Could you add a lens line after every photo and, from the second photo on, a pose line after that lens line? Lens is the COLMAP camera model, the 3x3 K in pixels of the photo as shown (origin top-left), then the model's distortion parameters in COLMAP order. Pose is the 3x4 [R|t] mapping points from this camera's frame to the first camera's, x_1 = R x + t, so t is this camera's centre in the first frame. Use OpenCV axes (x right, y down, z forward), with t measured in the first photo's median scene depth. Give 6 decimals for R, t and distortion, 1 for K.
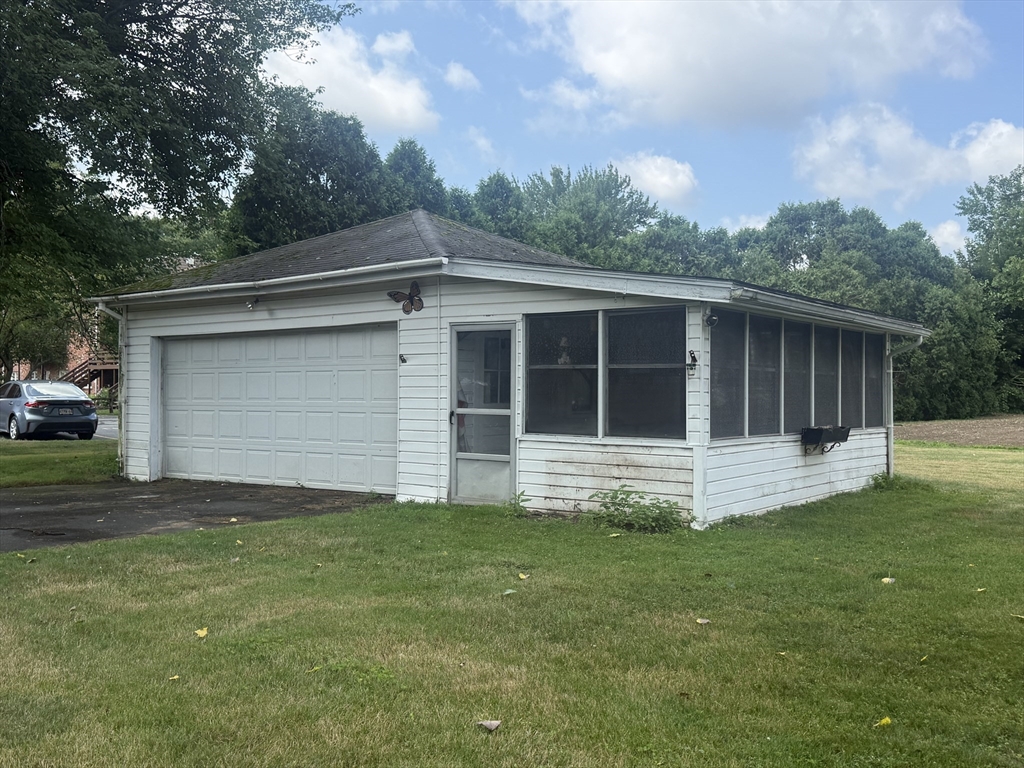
lens RADIAL K [[985.7, 0, 512.0], [0, 985.7, 384.0], [0, 0, 1]] dist [0.100992, -0.014381]
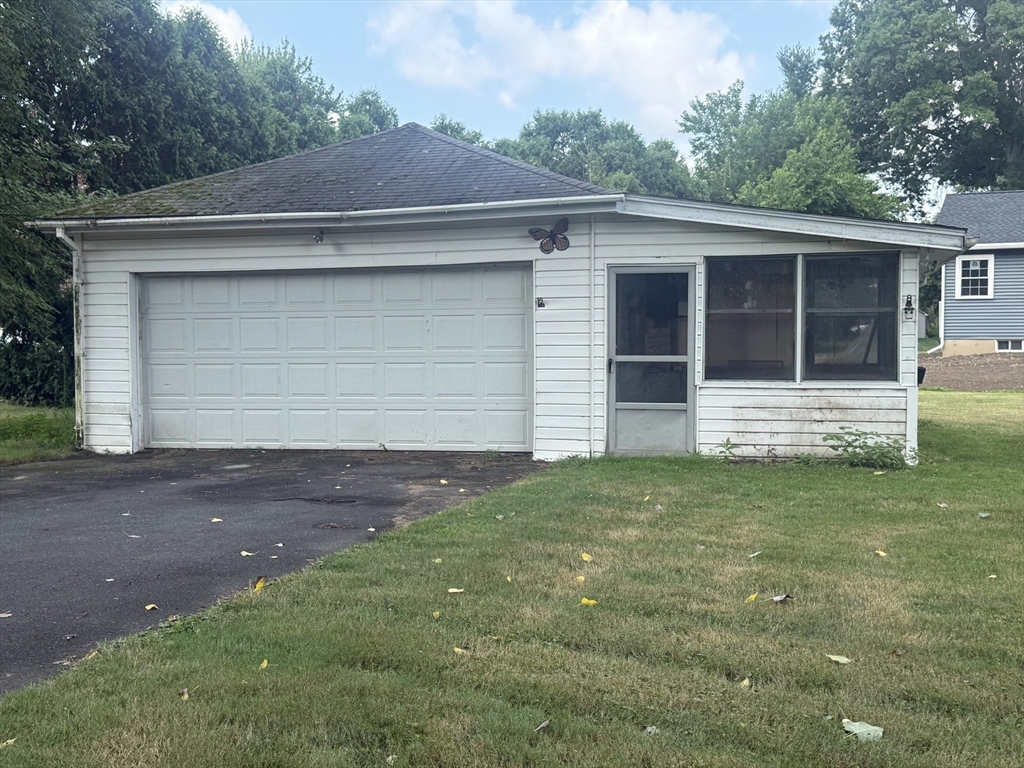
lens RADIAL K [[1291.5, 0, 512.0], [0, 1291.5, 384.0], [0, 0, 1]] dist [0.134873, 0.002851]
pose [[0.932383, -0.023861, 0.360685, -0.591057], [0.007466, 0.998877, 0.046780, -0.006701], [-0.361396, -0.040924, 0.931514, -0.111698]]
